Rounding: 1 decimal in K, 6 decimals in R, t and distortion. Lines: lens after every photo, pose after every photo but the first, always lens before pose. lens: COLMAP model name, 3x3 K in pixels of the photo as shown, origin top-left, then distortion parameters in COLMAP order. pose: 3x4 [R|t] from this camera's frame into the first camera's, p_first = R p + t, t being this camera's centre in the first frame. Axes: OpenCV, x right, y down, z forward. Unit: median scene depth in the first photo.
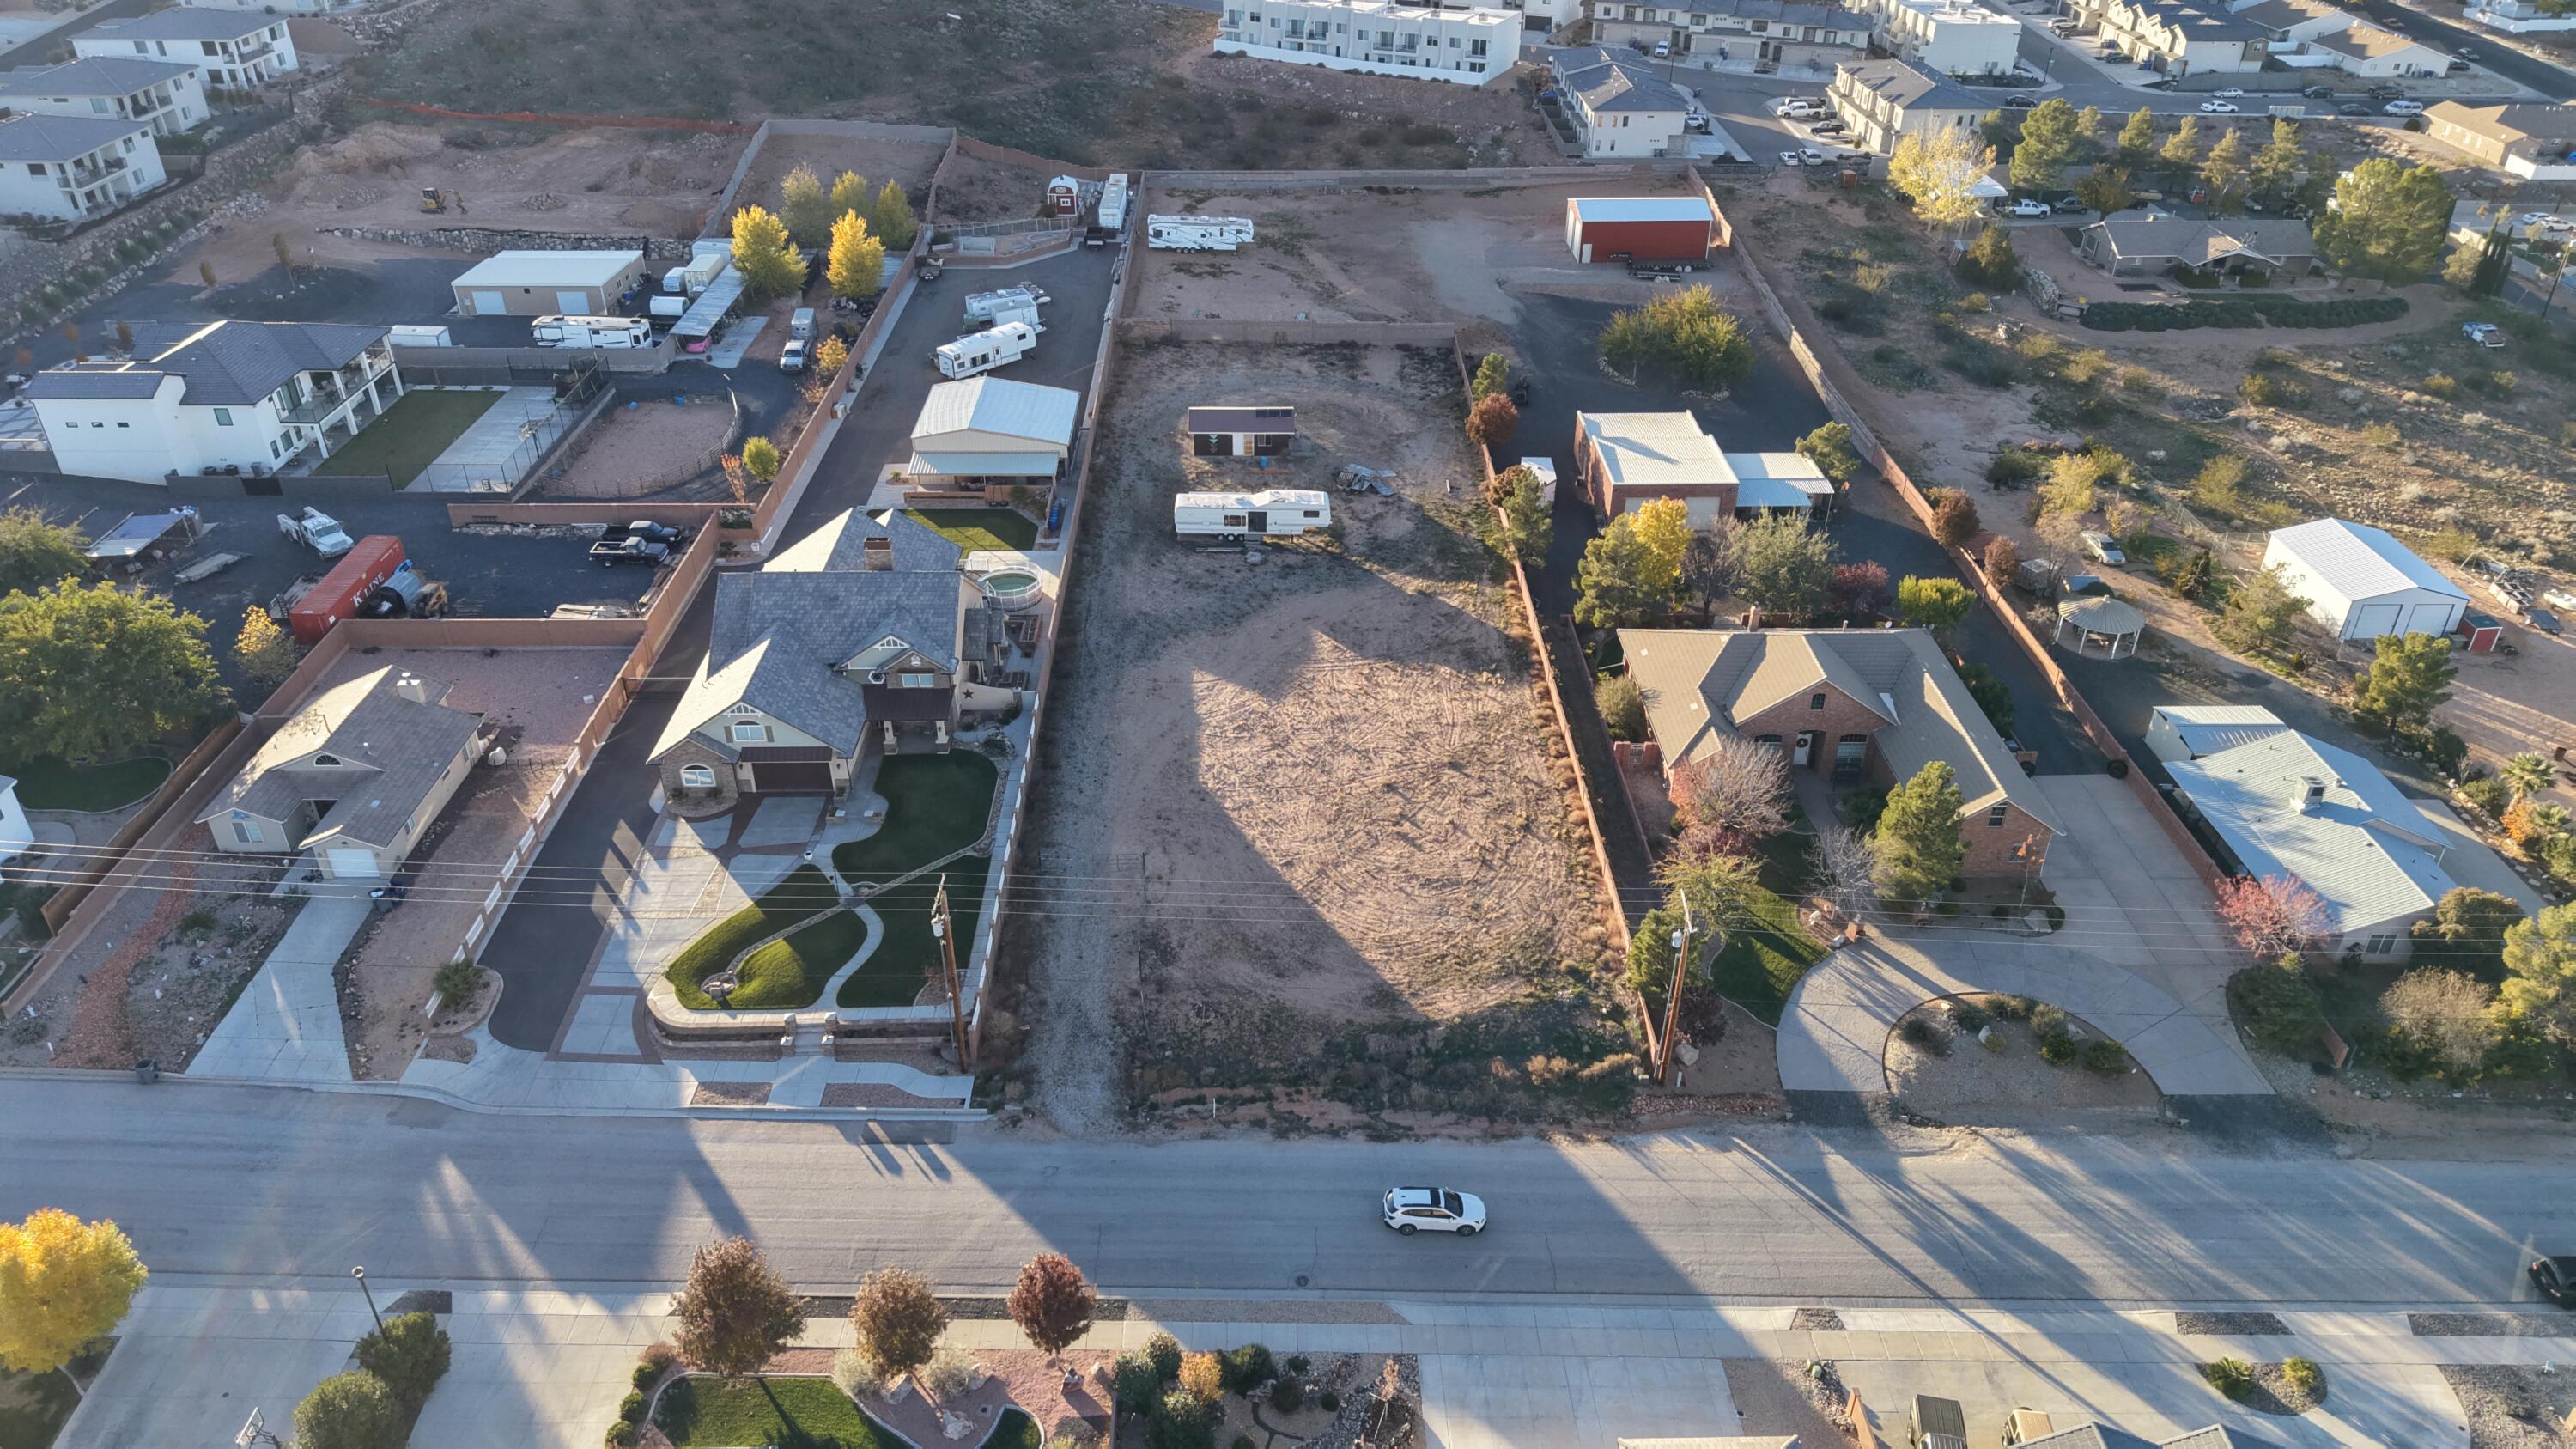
lens RADIAL K [[1716.3, 0, 1282.9], [0, 1716.3, 726.2], [0, 0, 1]] dist [0.035140, -0.040789]
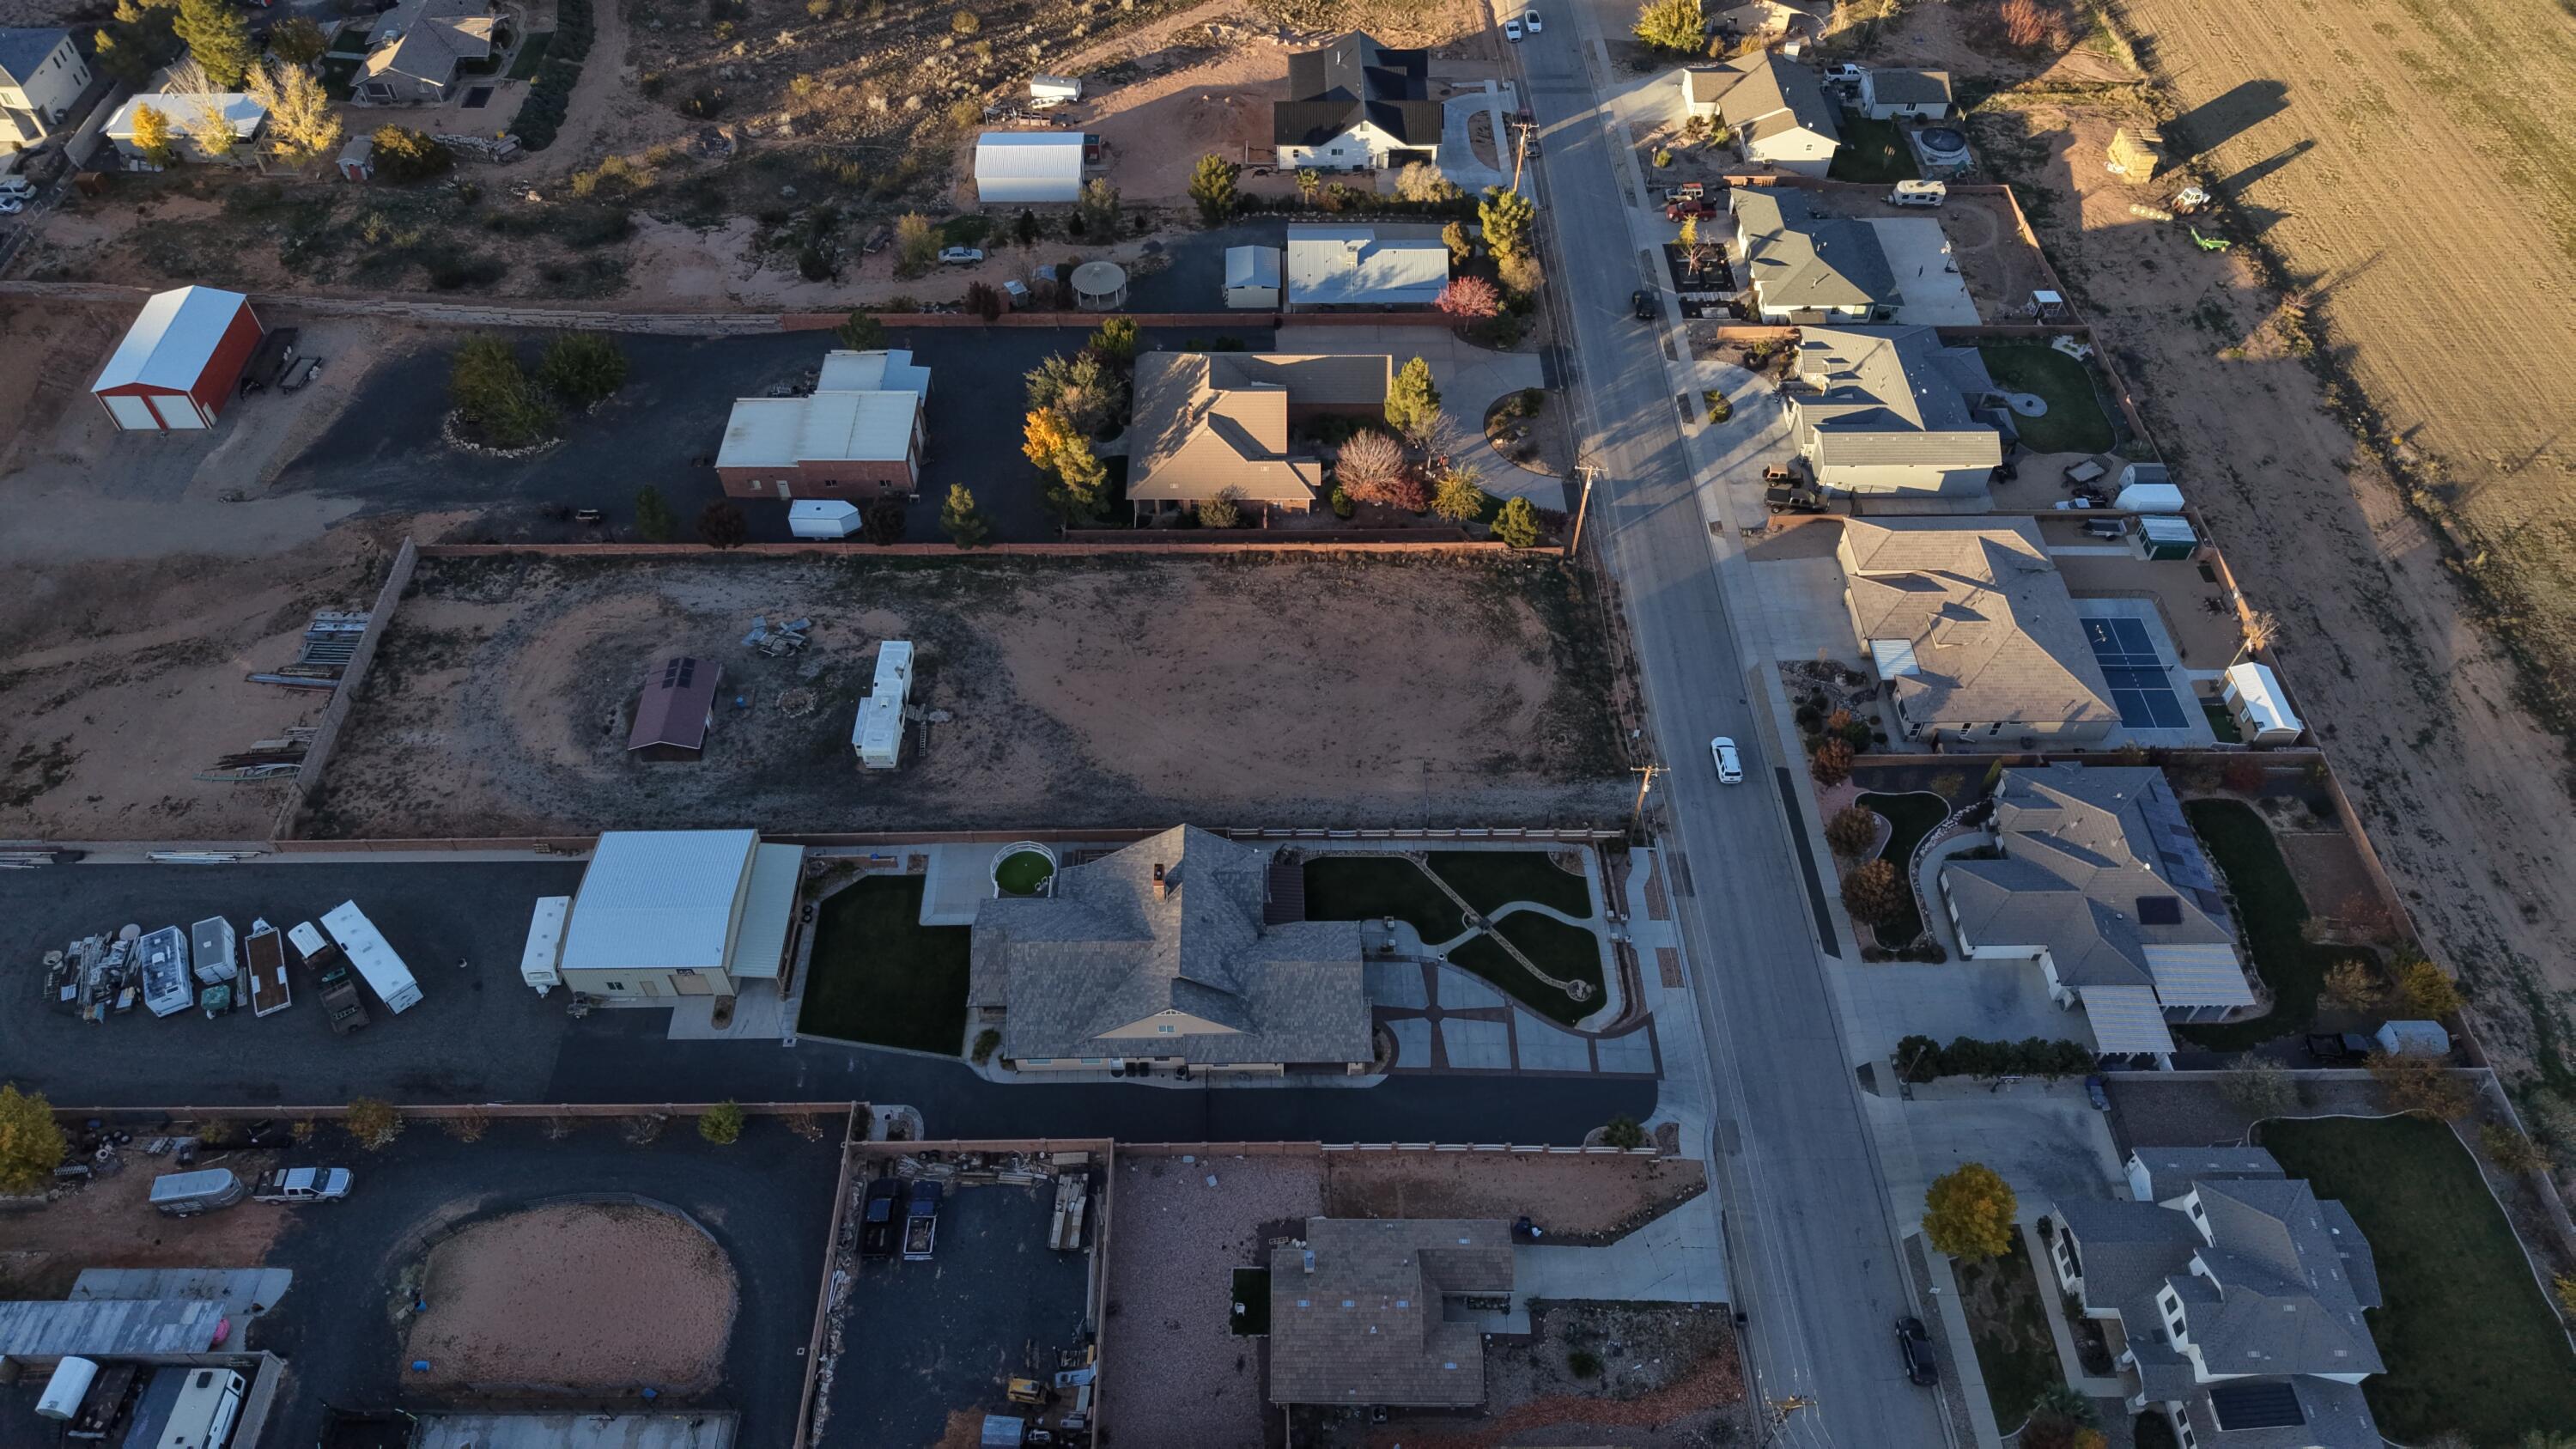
lens RADIAL K [[1716.3, 0, 1282.9], [0, 1716.3, 726.2], [0, 0, 1]] dist [0.035140, -0.040789]
pose [[0.002405, -0.770385, 0.637575, -1.038612], [0.524763, 0.543708, 0.654985, -1.007202], [-0.851245, 0.333000, 0.405577, 0.538516]]
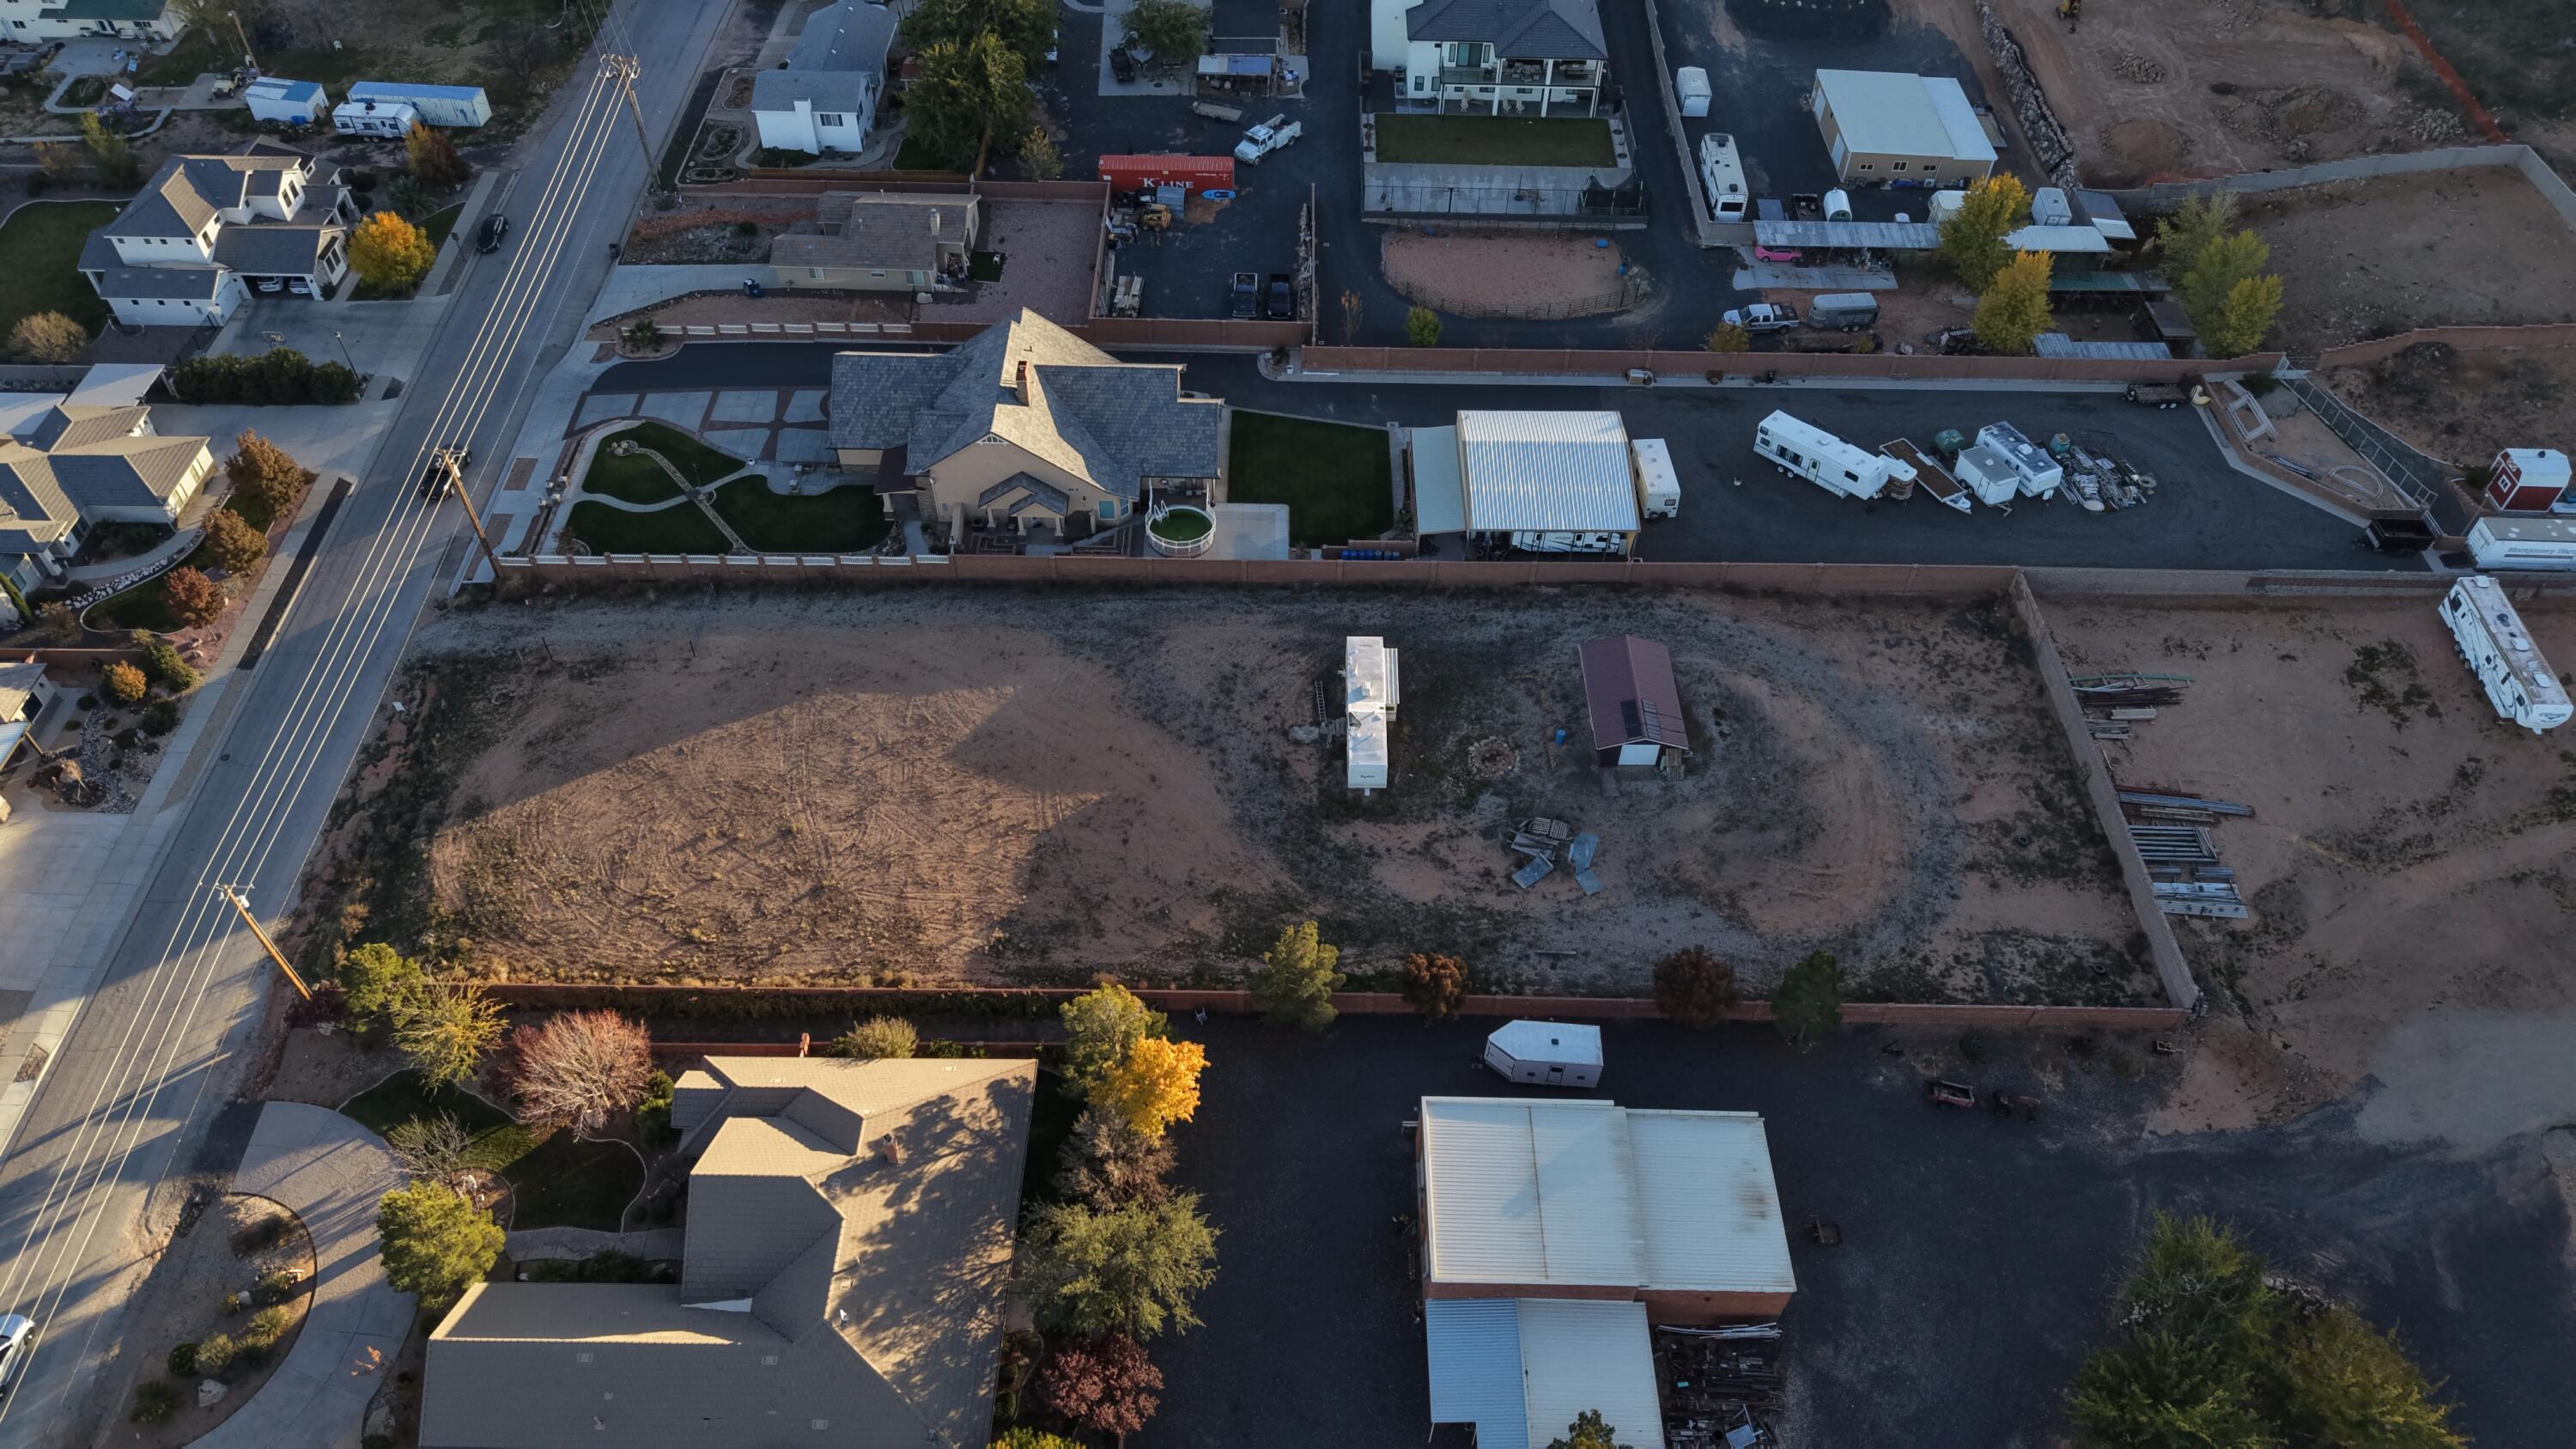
lens RADIAL K [[1716.3, 0, 1282.9], [0, 1716.3, 726.2], [0, 0, 1]] dist [0.035140, -0.040789]
pose [[-0.018845, 0.735195, -0.677594, 0.792352], [-0.540272, 0.562760, 0.625625, -0.896187], [0.841279, 0.377875, 0.386600, 0.962514]]
